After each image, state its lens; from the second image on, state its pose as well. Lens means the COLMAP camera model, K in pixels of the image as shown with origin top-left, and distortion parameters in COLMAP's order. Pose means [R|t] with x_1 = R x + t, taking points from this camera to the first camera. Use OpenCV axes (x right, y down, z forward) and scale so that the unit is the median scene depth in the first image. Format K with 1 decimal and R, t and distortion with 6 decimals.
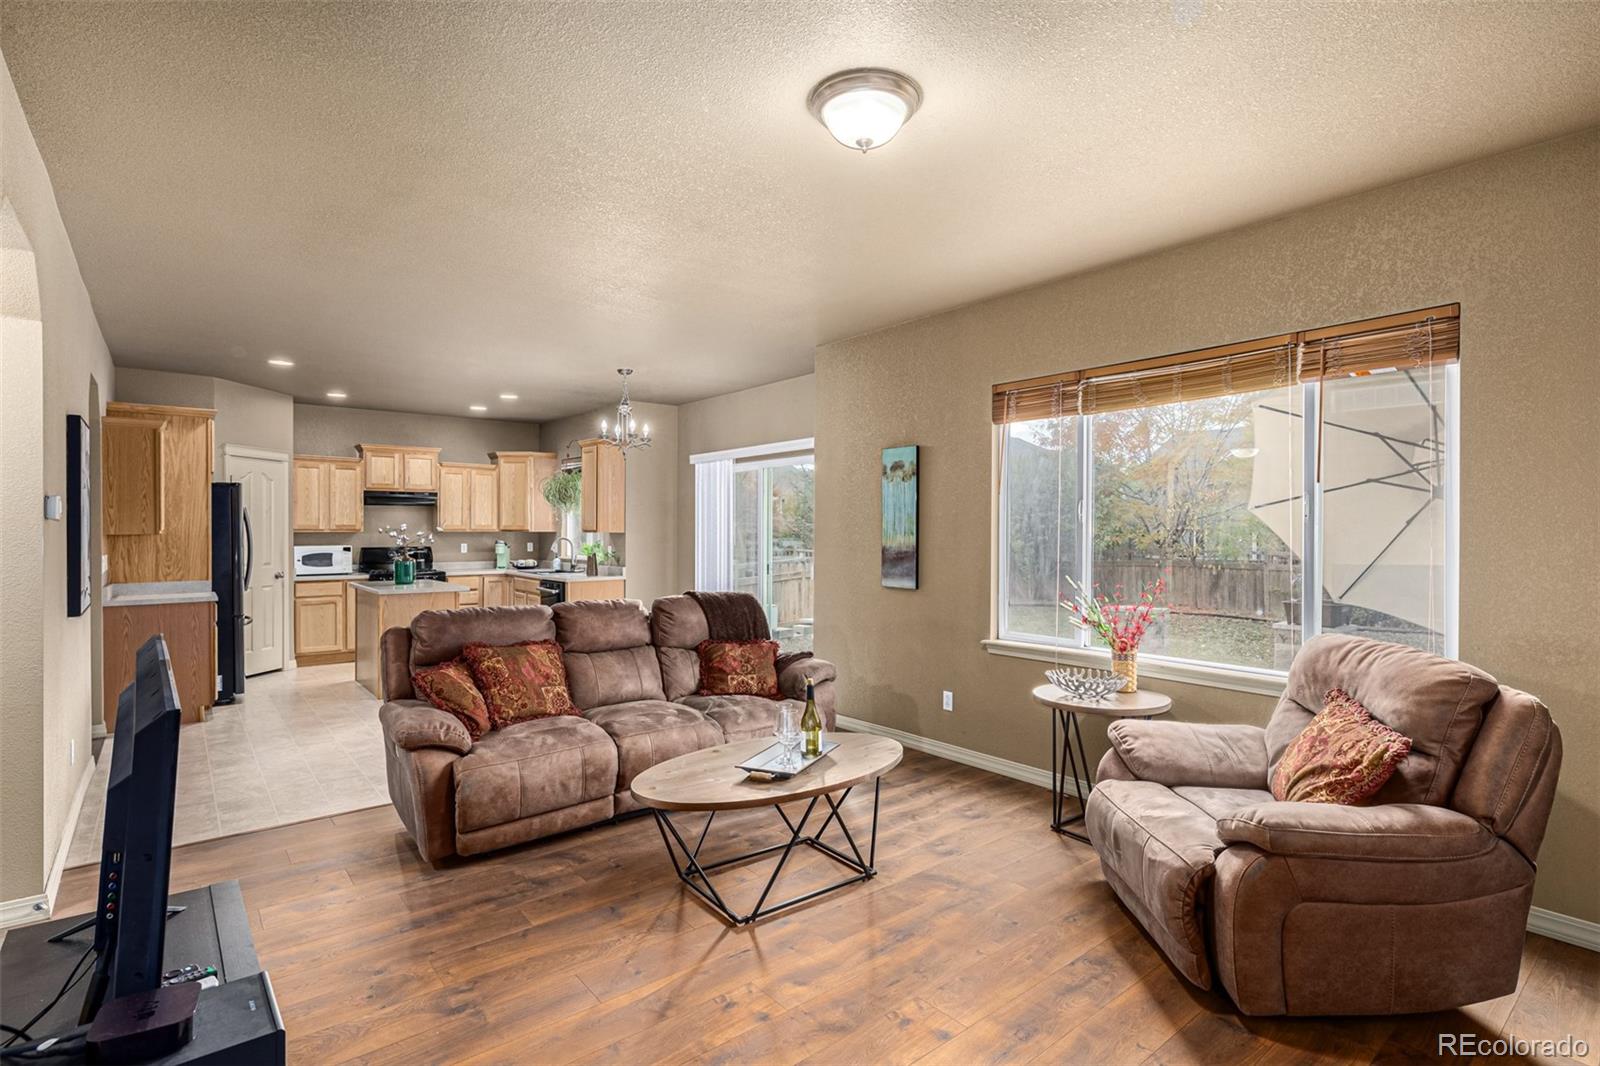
lens RADIAL K [[751.4, 0, 784.6], [0, 751.4, 536.7], [0, 0, 1]] dist [-0.002242, 0.000818]
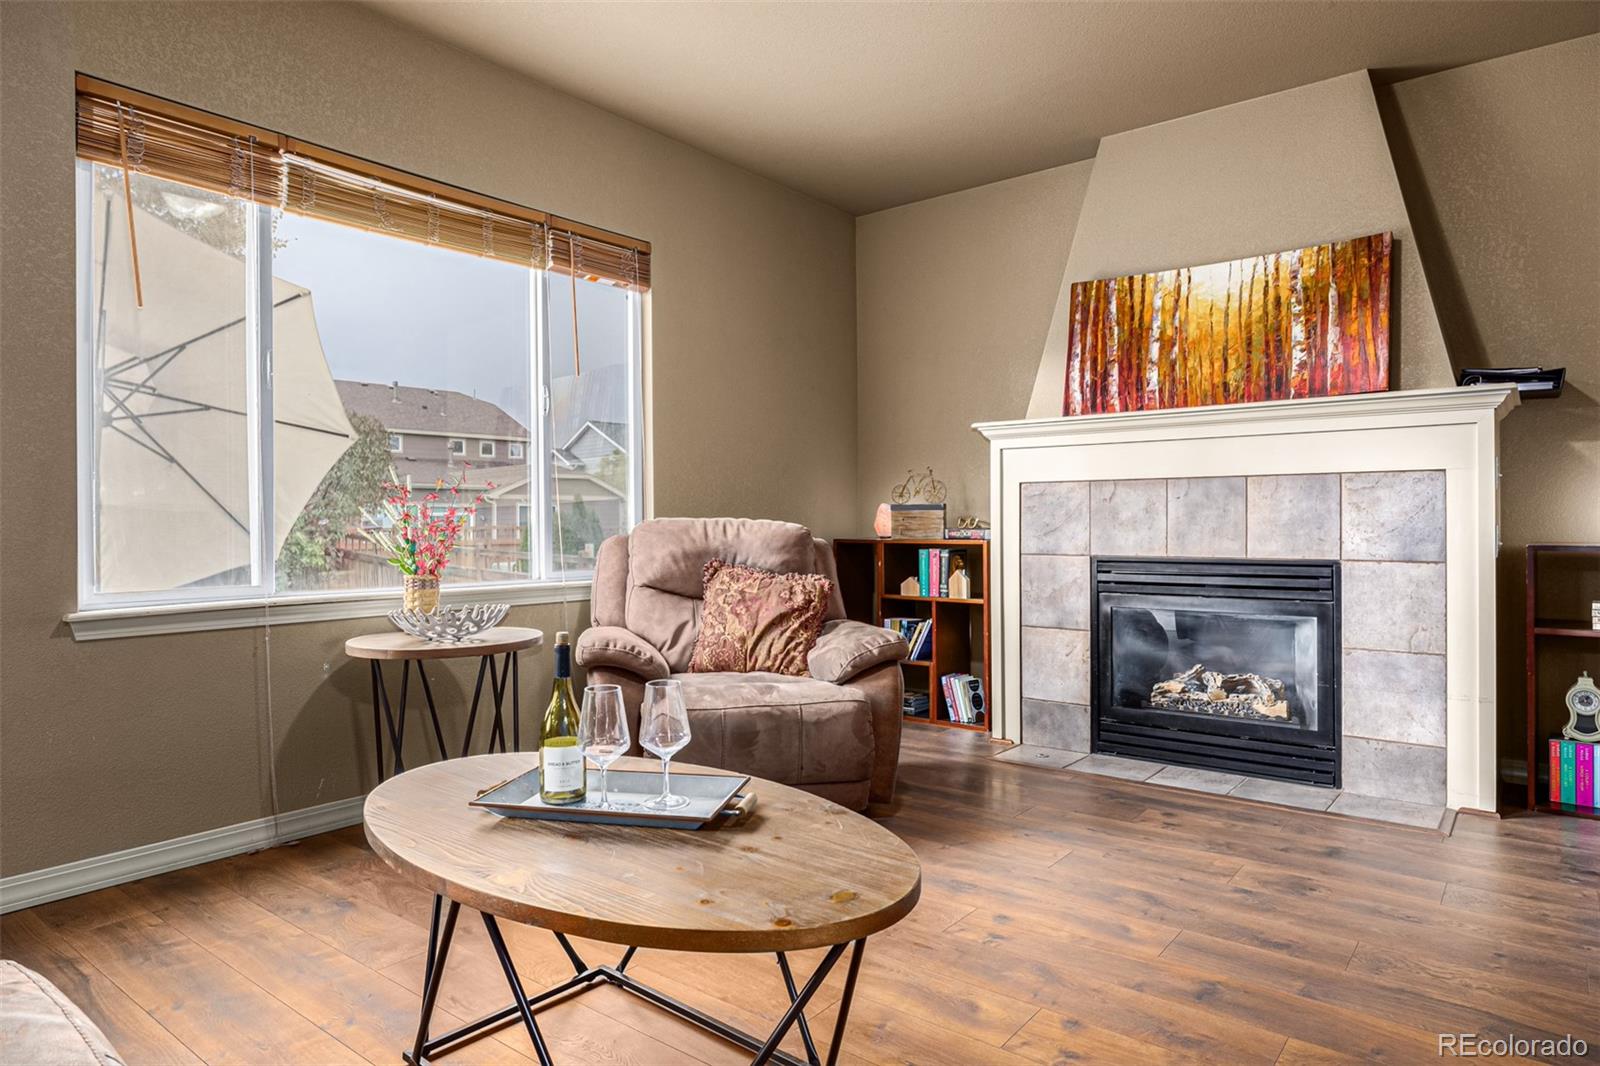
lens RADIAL K [[959.0, 0, 794.3], [0, 959.0, 521.8], [0, 0, 1]] dist [0.000592, 0.001248]
pose [[-0.213317, 0.002560, 0.976980, -0.221212], [0.010433, 0.999946, -0.000342, 0.046907], [-0.976927, 0.010120, -0.213332, 0.379662]]
